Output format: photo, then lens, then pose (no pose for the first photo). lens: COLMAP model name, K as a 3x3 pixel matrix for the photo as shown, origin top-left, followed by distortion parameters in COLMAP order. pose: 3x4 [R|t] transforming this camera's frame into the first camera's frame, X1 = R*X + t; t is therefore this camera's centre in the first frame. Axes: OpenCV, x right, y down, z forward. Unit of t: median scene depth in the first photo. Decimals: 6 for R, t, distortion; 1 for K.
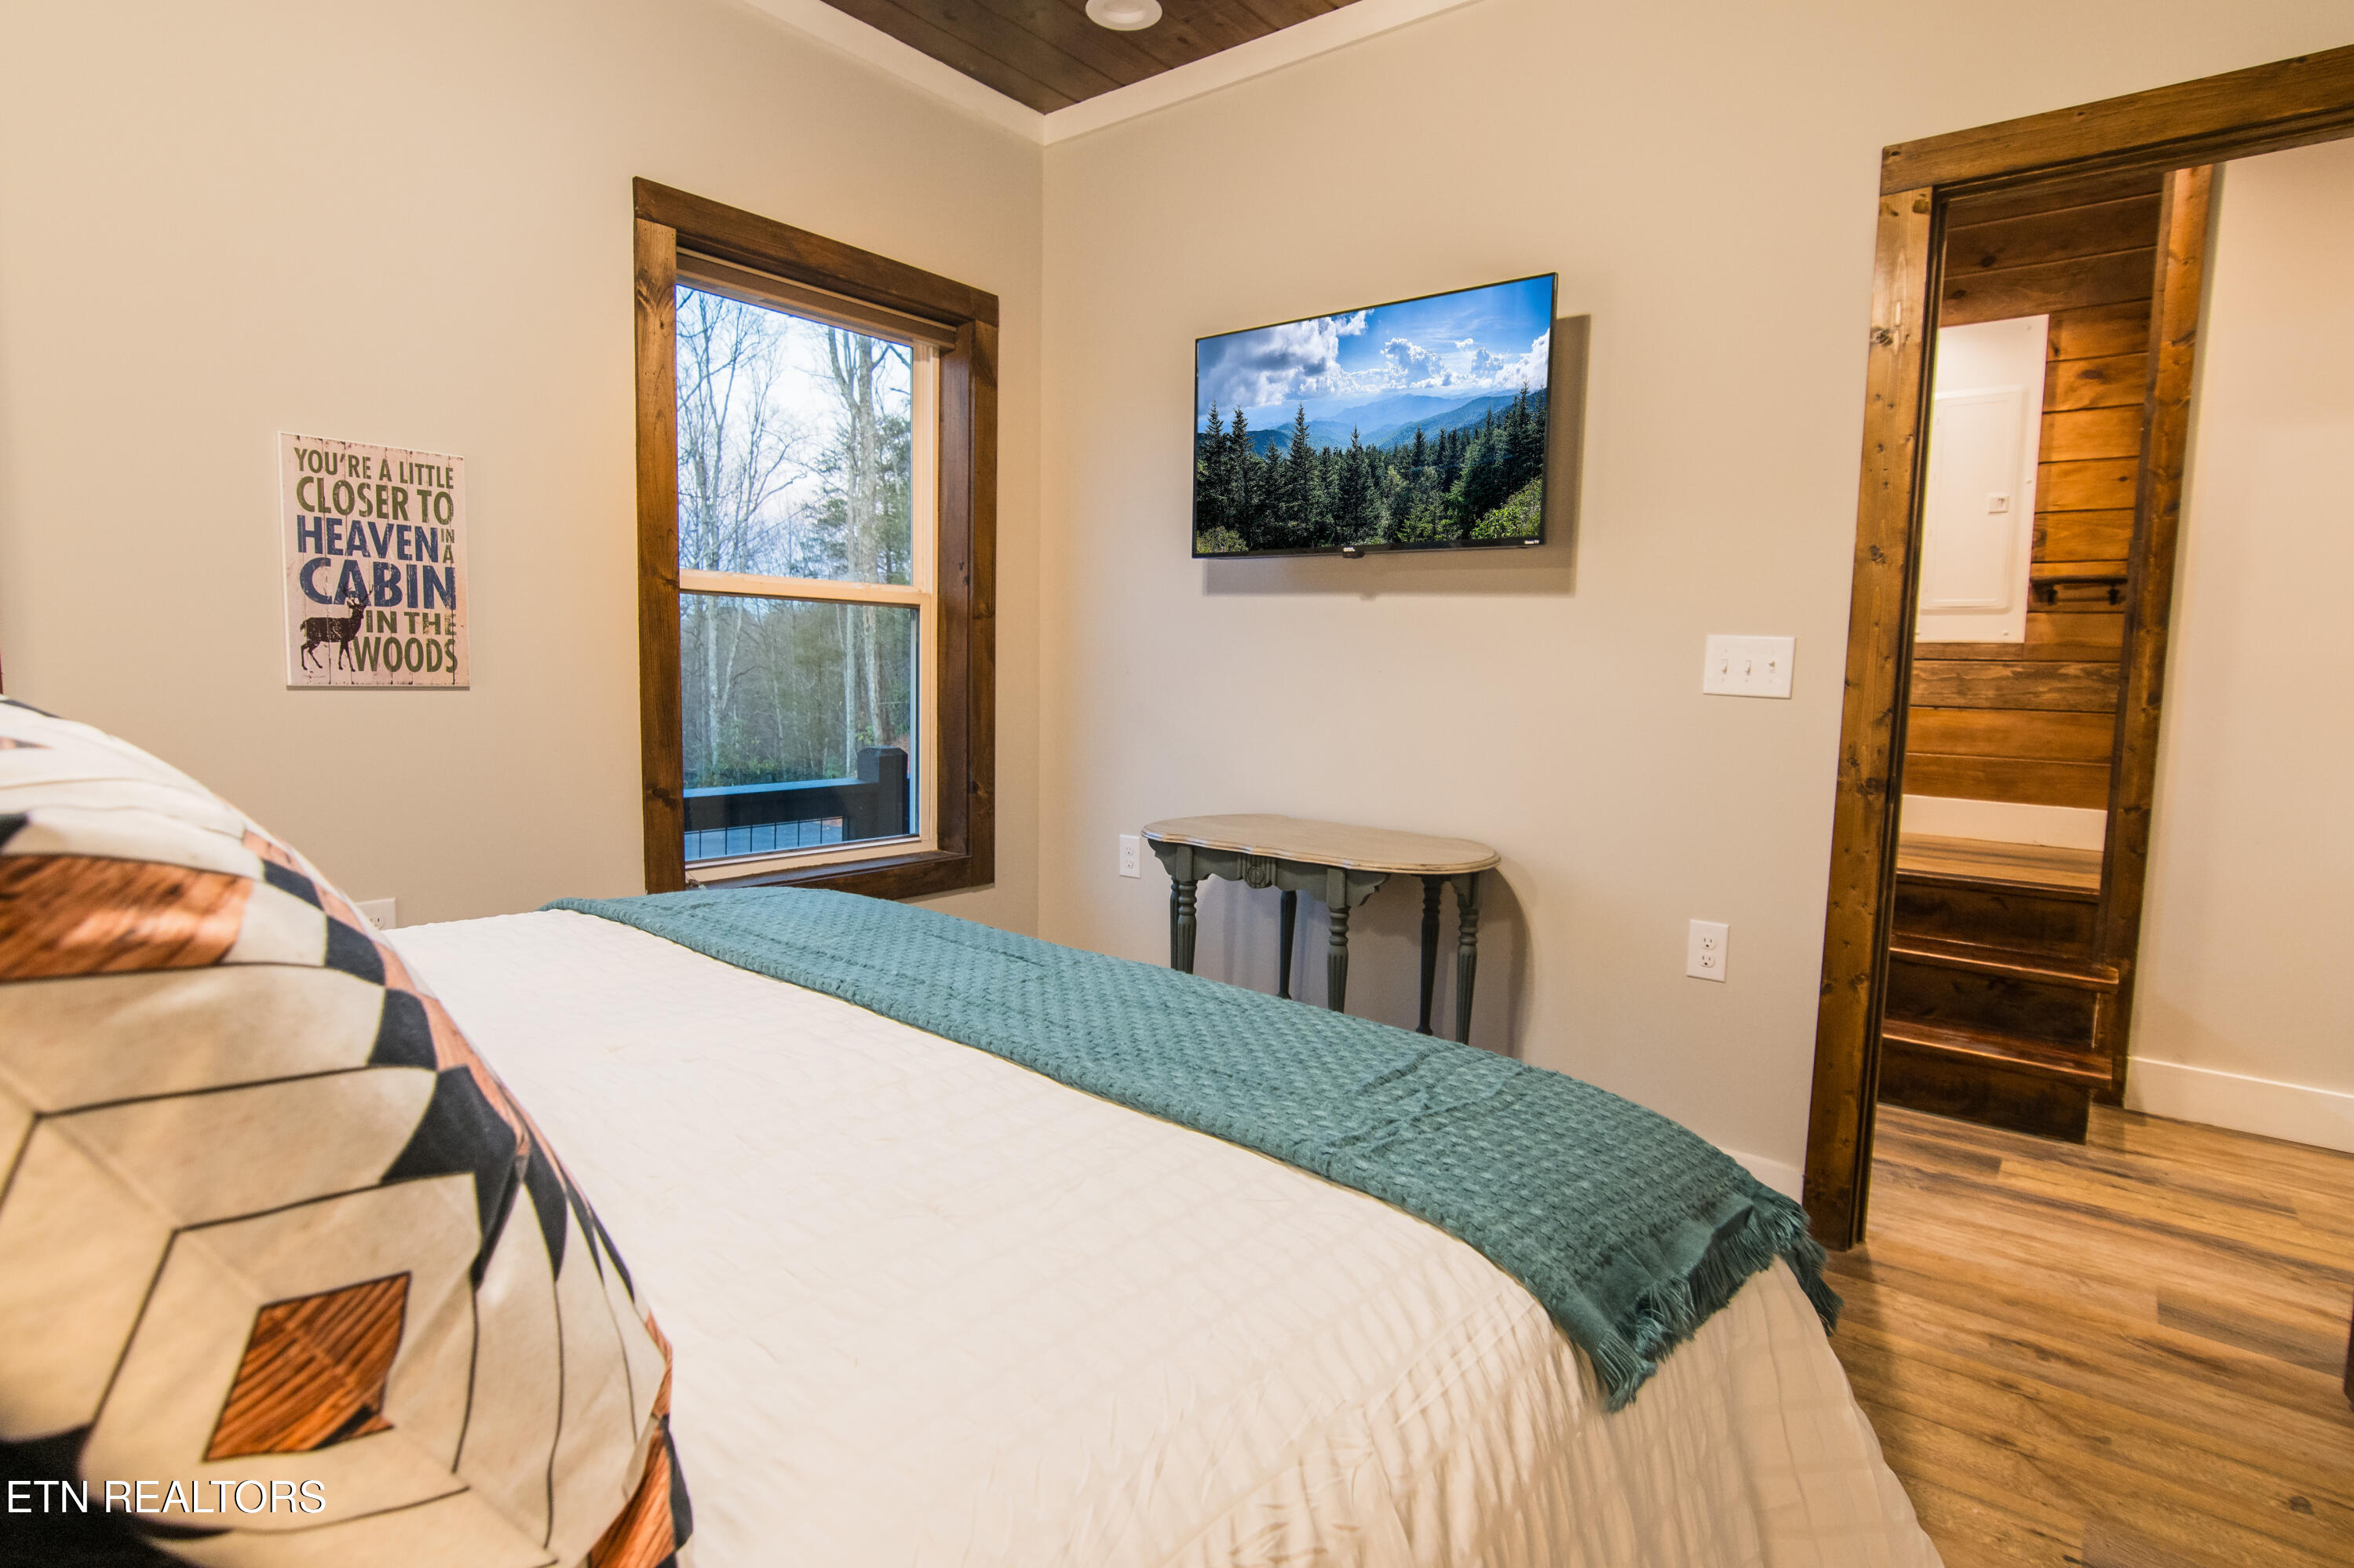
lens RADIAL K [[1231.1, 0, 1177.1], [0, 1231.1, 785.5], [0, 0, 1]] dist [-0.016662, -0.000238]
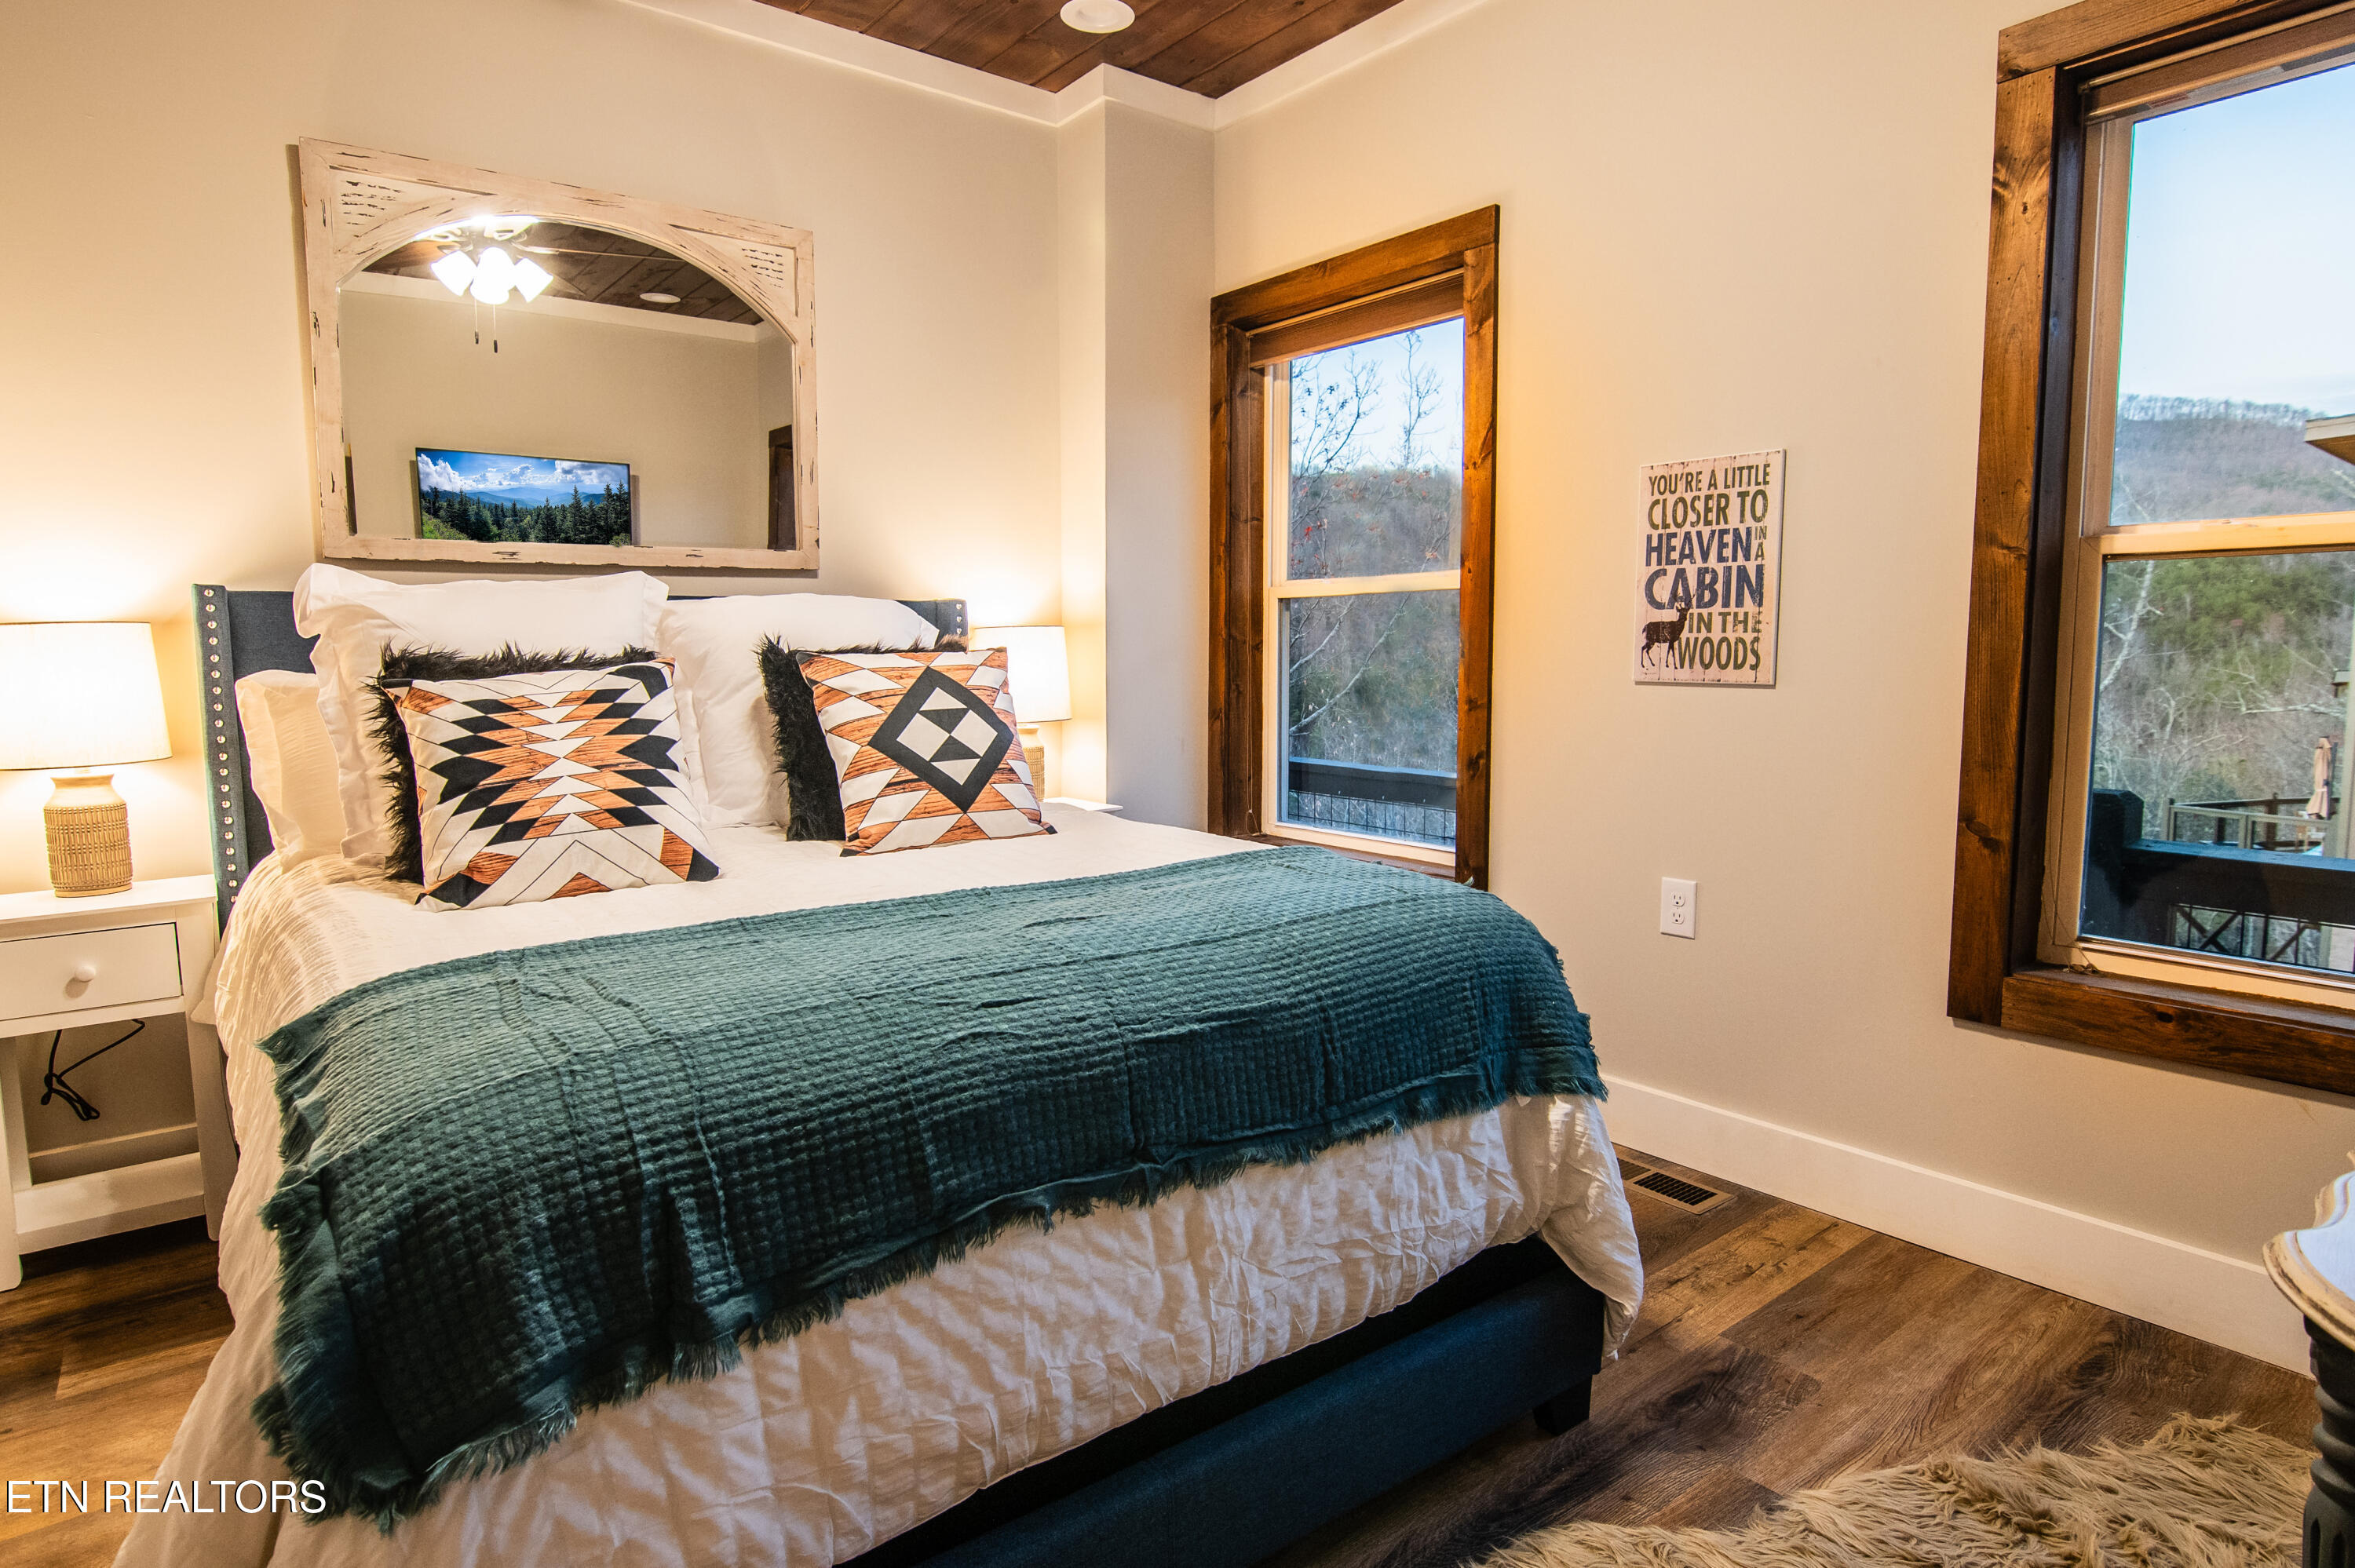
lens RADIAL K [[1231.6, 0, 1175.0], [0, 1231.6, 775.0], [0, 0, 1]] dist [-0.016662, -0.000238]
pose [[-0.209699, 0.076368, -0.974779, 0.508947], [-0.097669, 0.990323, 0.098596, -0.063110], [0.972876, 0.115881, -0.200211, 0.785718]]
